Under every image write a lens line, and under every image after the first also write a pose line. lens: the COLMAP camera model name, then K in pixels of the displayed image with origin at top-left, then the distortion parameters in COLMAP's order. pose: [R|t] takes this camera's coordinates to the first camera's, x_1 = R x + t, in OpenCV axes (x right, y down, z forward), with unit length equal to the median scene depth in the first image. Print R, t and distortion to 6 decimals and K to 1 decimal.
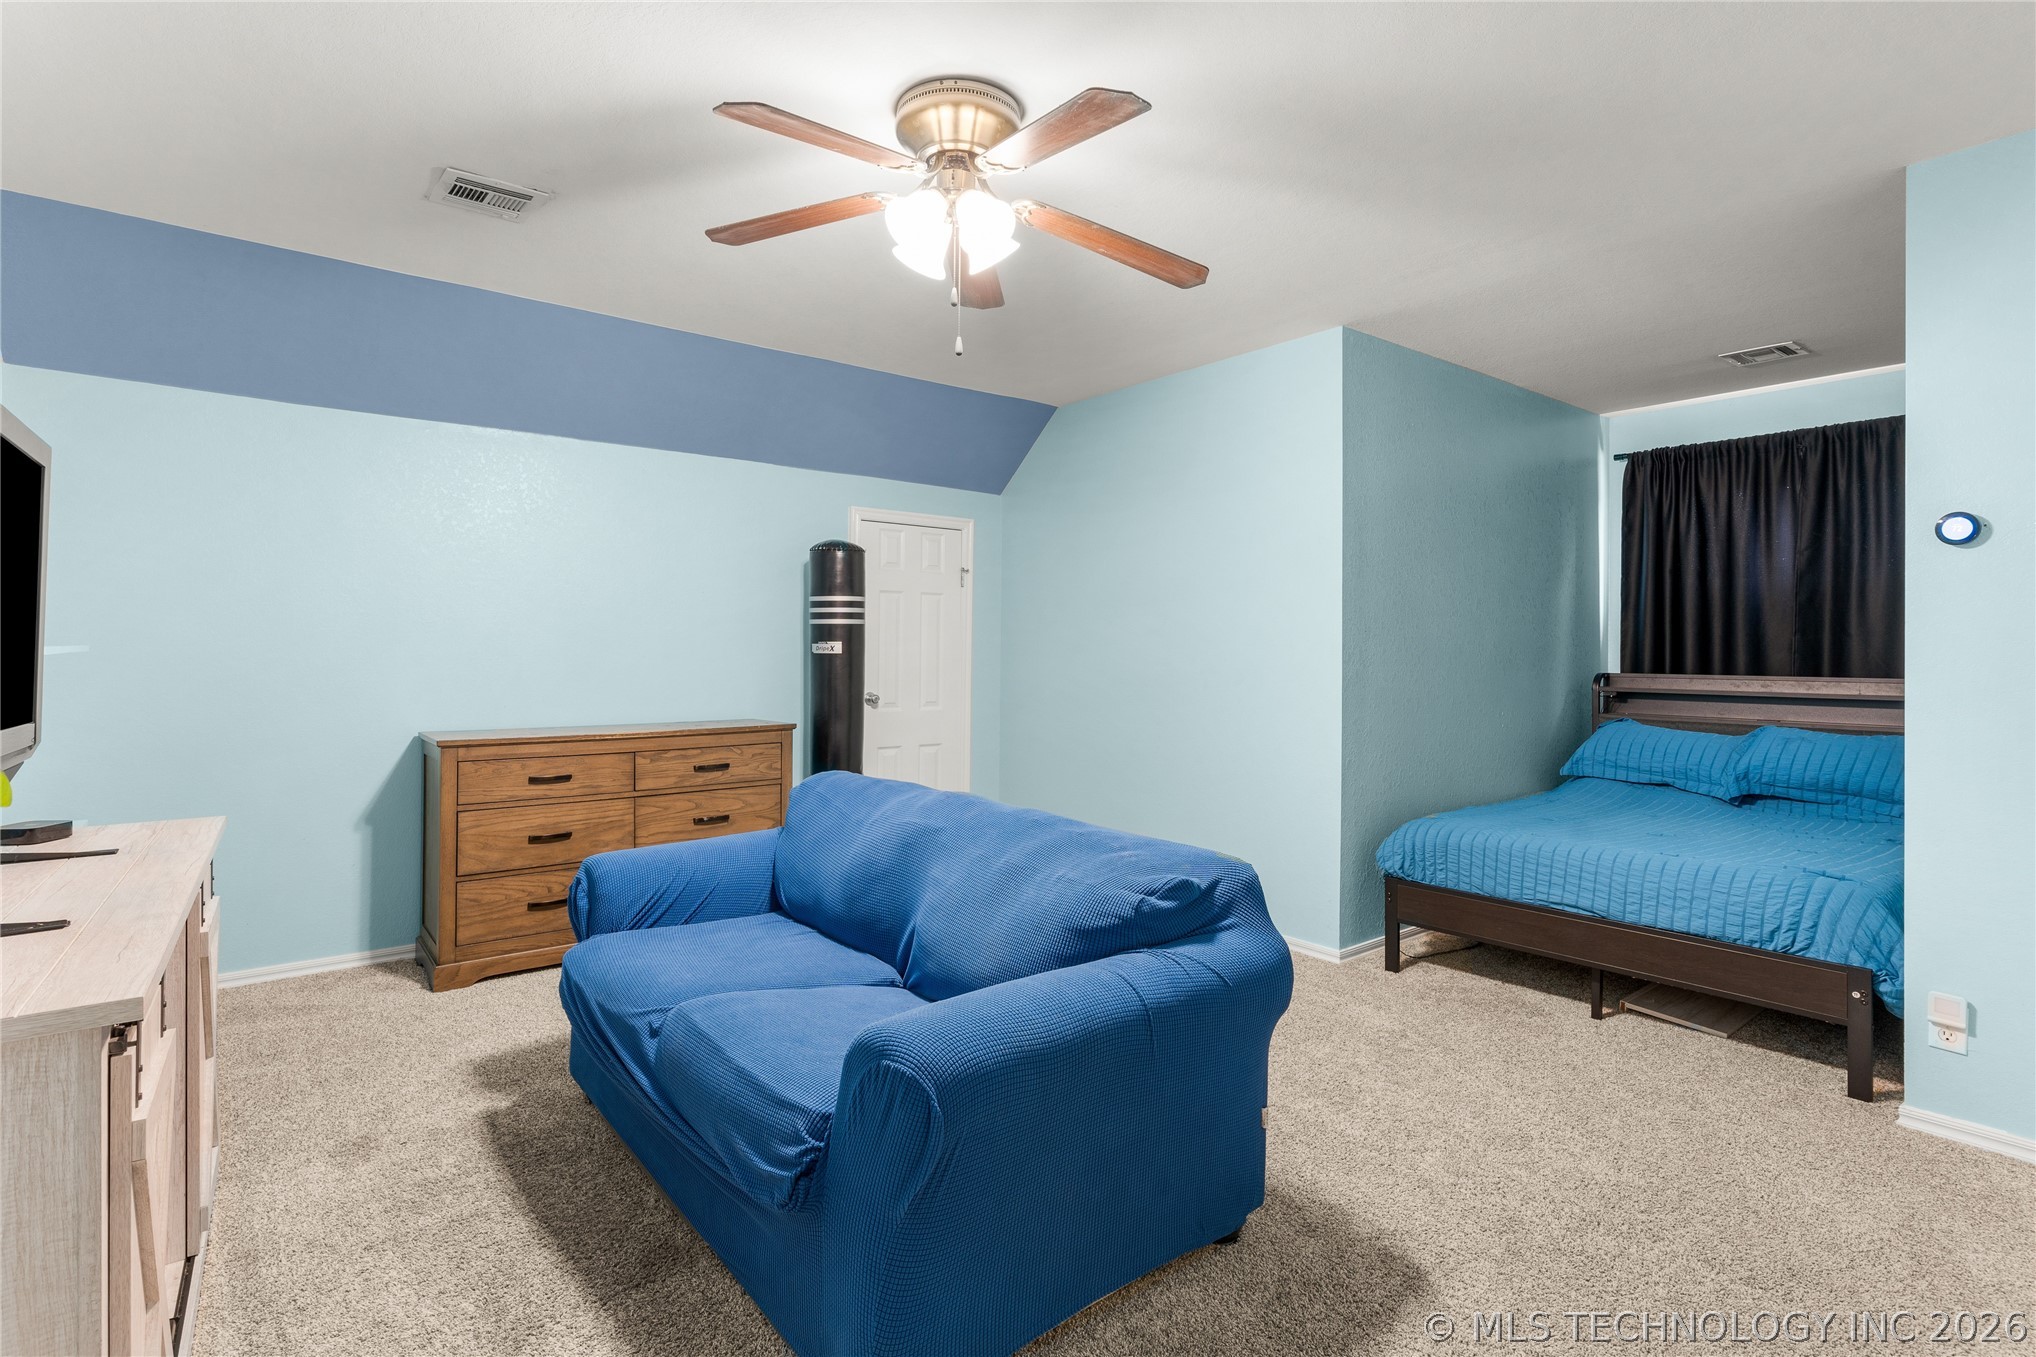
lens RADIAL K [[985.4, 0, 1026.1], [0, 985.4, 670.9], [0, 0, 1]] dist [0.000464, 0.002755]
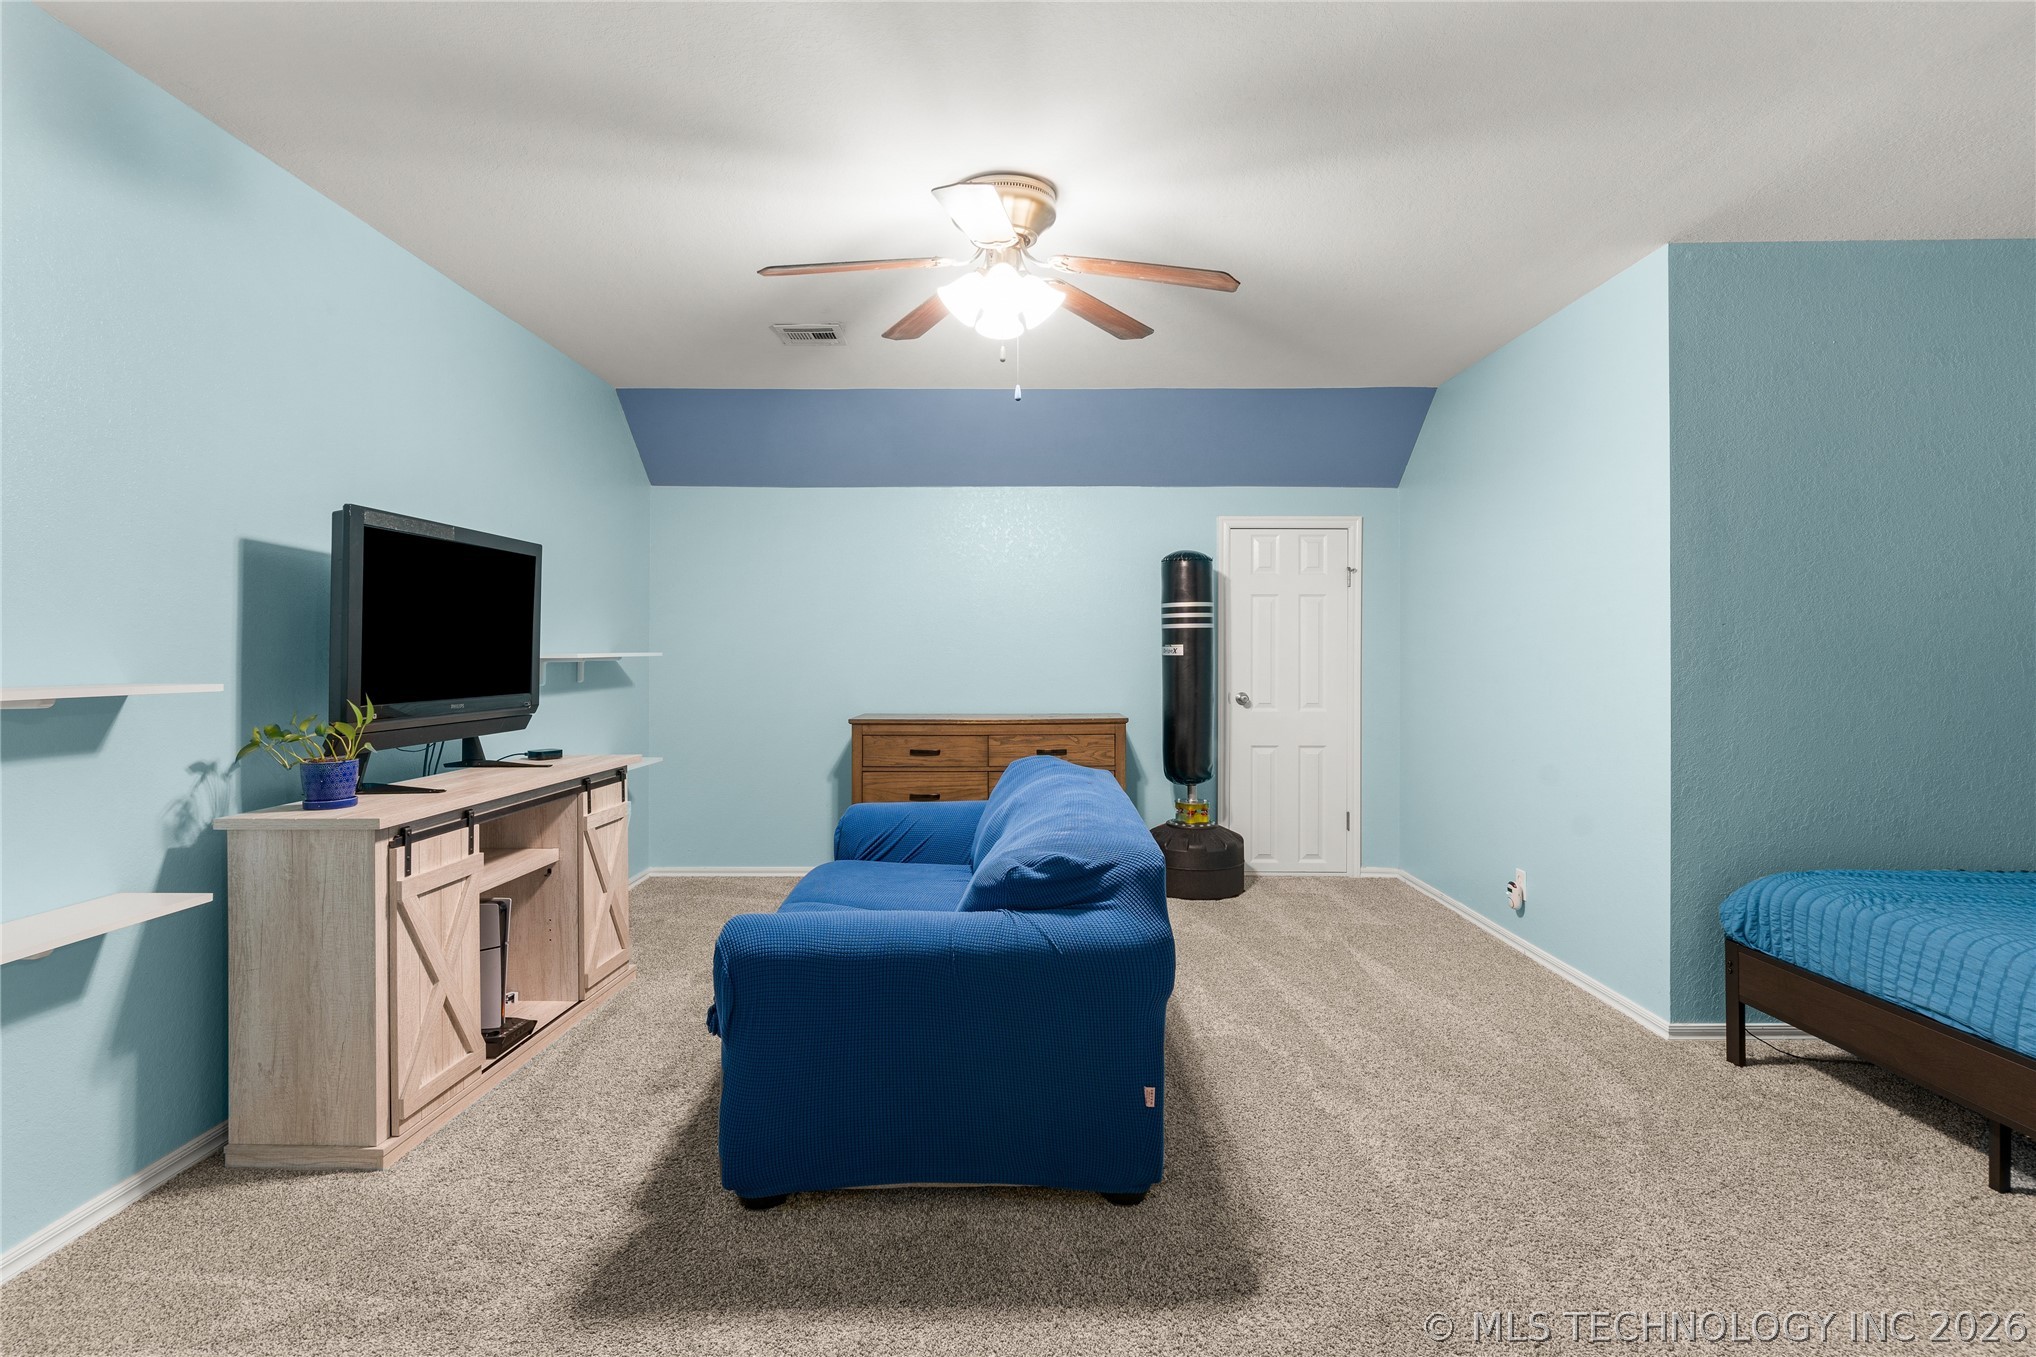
lens RADIAL K [[985.4, 0, 1029.0], [0, 985.4, 675.7], [0, 0, 1]] dist [0.000464, 0.002755]
pose [[0.791399, 0.008660, -0.611238, 0.404683], [-0.007596, 0.999962, 0.004332, 0.001517], [0.611252, 0.001215, 0.791435, 0.048209]]
